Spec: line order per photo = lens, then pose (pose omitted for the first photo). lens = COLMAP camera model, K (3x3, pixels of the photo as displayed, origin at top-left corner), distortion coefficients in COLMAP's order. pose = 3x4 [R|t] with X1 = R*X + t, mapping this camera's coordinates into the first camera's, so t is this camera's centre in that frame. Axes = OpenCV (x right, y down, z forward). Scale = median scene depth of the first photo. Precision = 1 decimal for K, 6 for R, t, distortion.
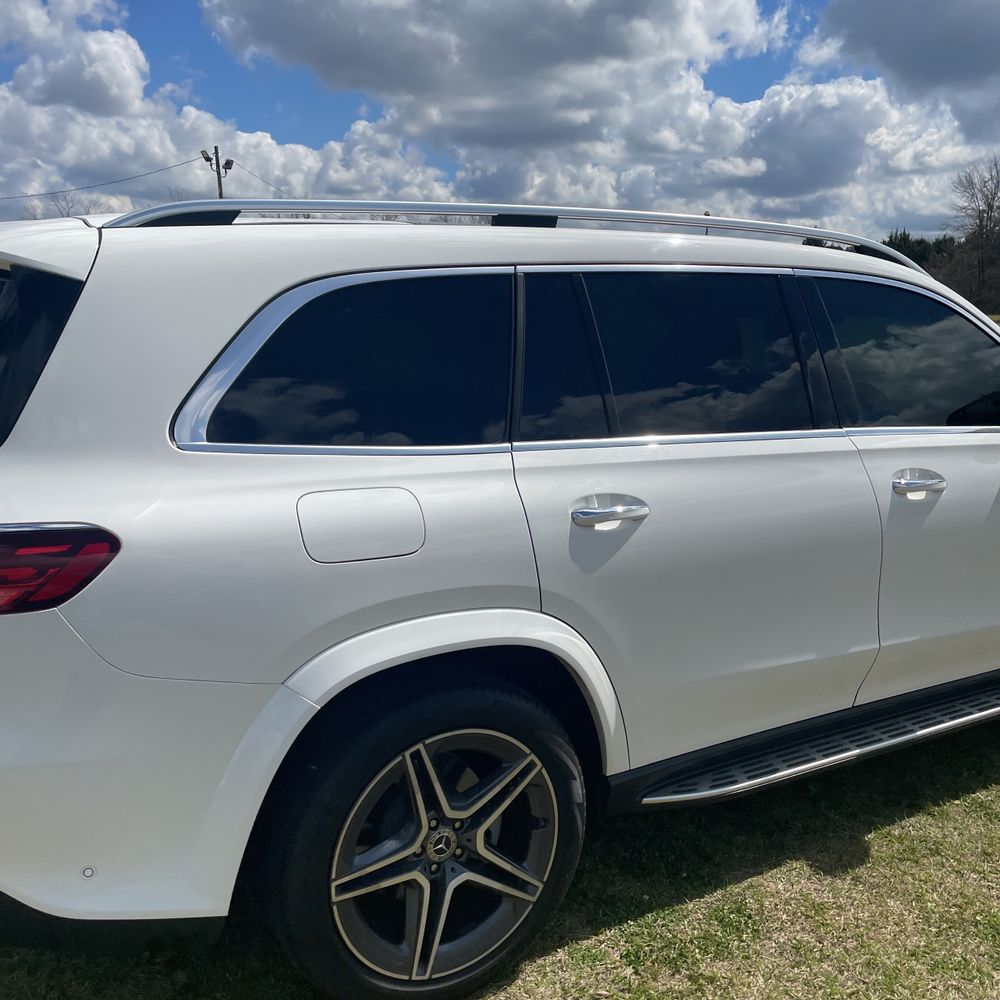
lens RADIAL K [[995.6, 0, 500.0], [0, 995.6, 500.0], [0, 0, 1]] dist [0.085152, -0.107743]
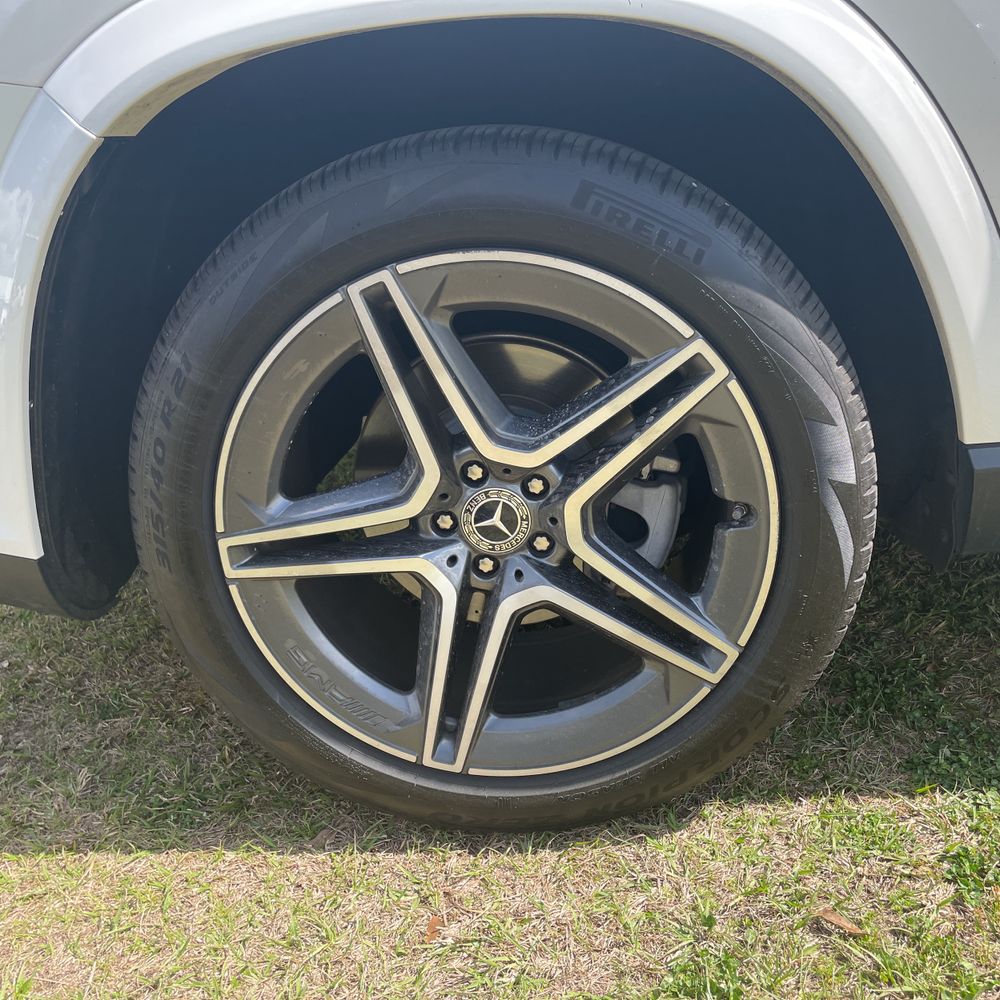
lens RADIAL K [[1002.3, 0, 502.4], [0, 1002.3, 487.8], [0, 0, 1]] dist [0.101587, -0.129471]
pose [[0.823982, 0.115419, -0.554737, 0.180153], [-0.001583, 0.979499, 0.201444, 0.208161], [0.566614, -0.165108, 0.807272, 0.556308]]
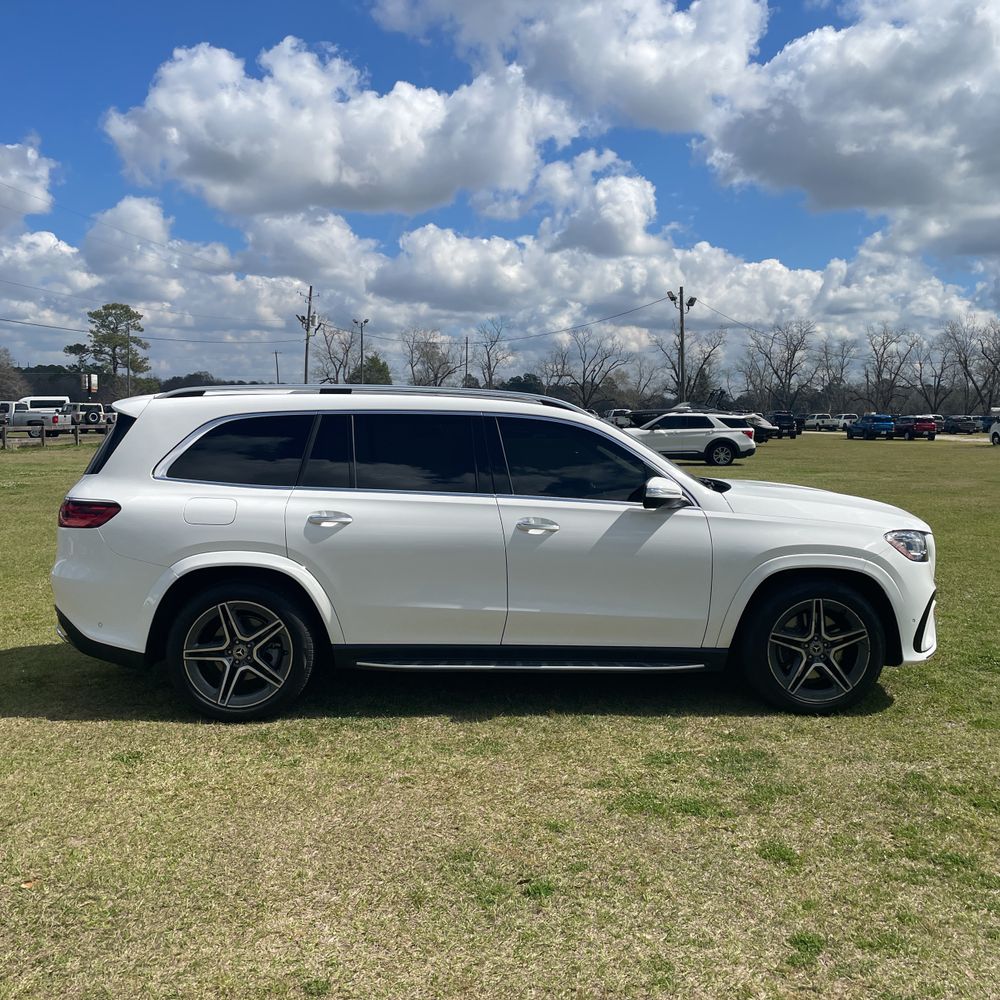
lens RADIAL K [[1002.3, 0, 502.4], [0, 1002.3, 487.8], [0, 0, 1]] dist [0.101587, -0.129471]
pose [[0.895007, 0.041246, -0.444141, 1.364055], [-0.097824, 0.989625, -0.105225, 0.133954], [0.435193, 0.137624, 0.889757, -0.800640]]
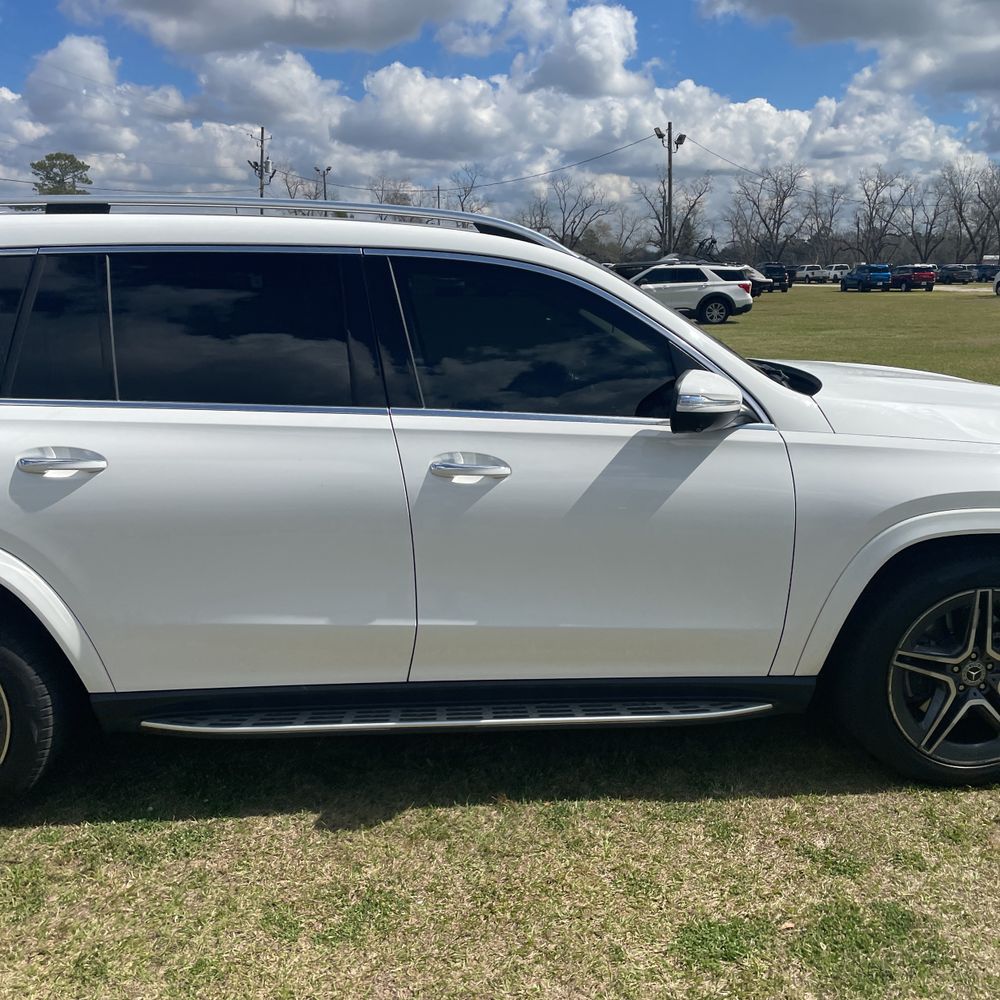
lens RADIAL K [[995.6, 0, 500.0], [0, 995.6, 500.0], [0, 0, 1]] dist [0.085152, -0.107743]
pose [[0.904059, 0.092246, -0.417335, 0.986116], [-0.081254, 0.995719, 0.044072, -0.034865], [0.419614, -0.005933, 0.907683, 0.144277]]
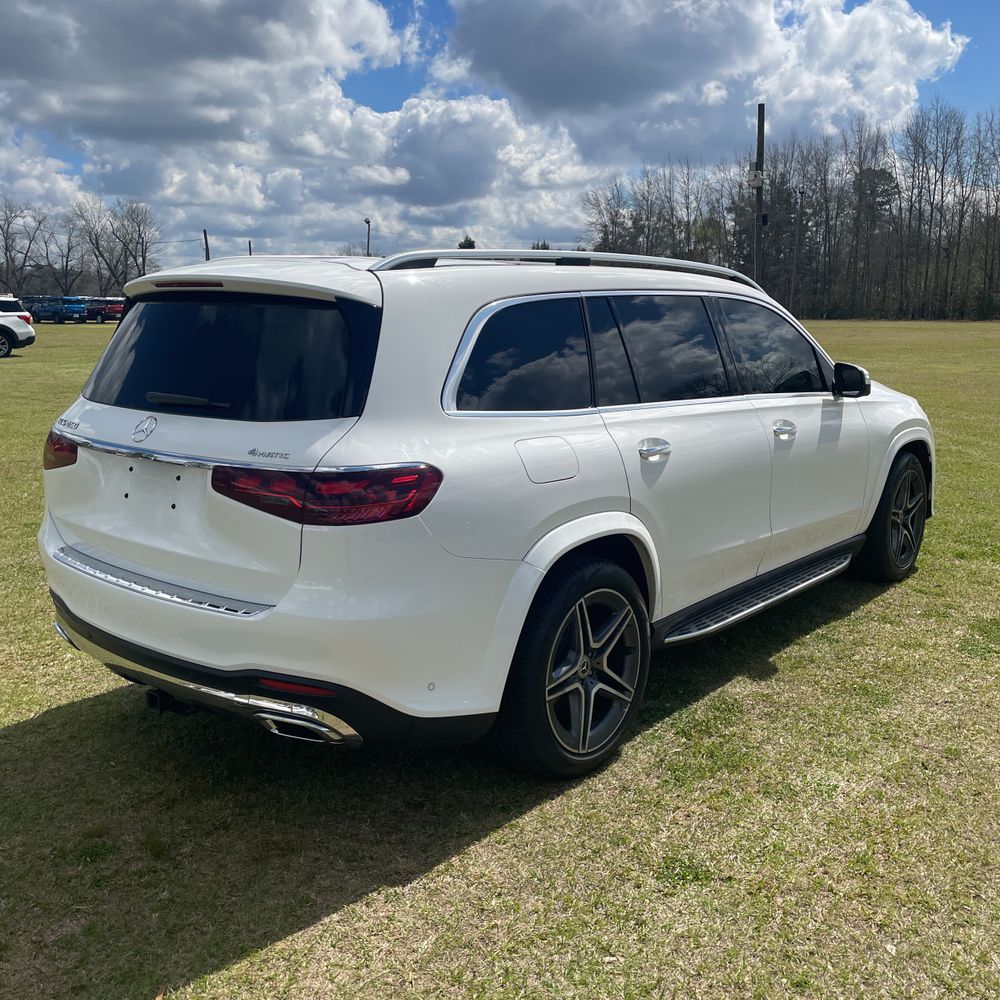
lens RADIAL K [[1002.3, 0, 502.4], [0, 1002.3, 487.8], [0, 0, 1]] dist [0.101587, -0.129471]
pose [[0.941135, -0.063882, 0.331940, -0.598576], [0.069220, 0.997592, -0.004269, 0.057944], [-0.330868, 0.026995, 0.943291, -0.379855]]
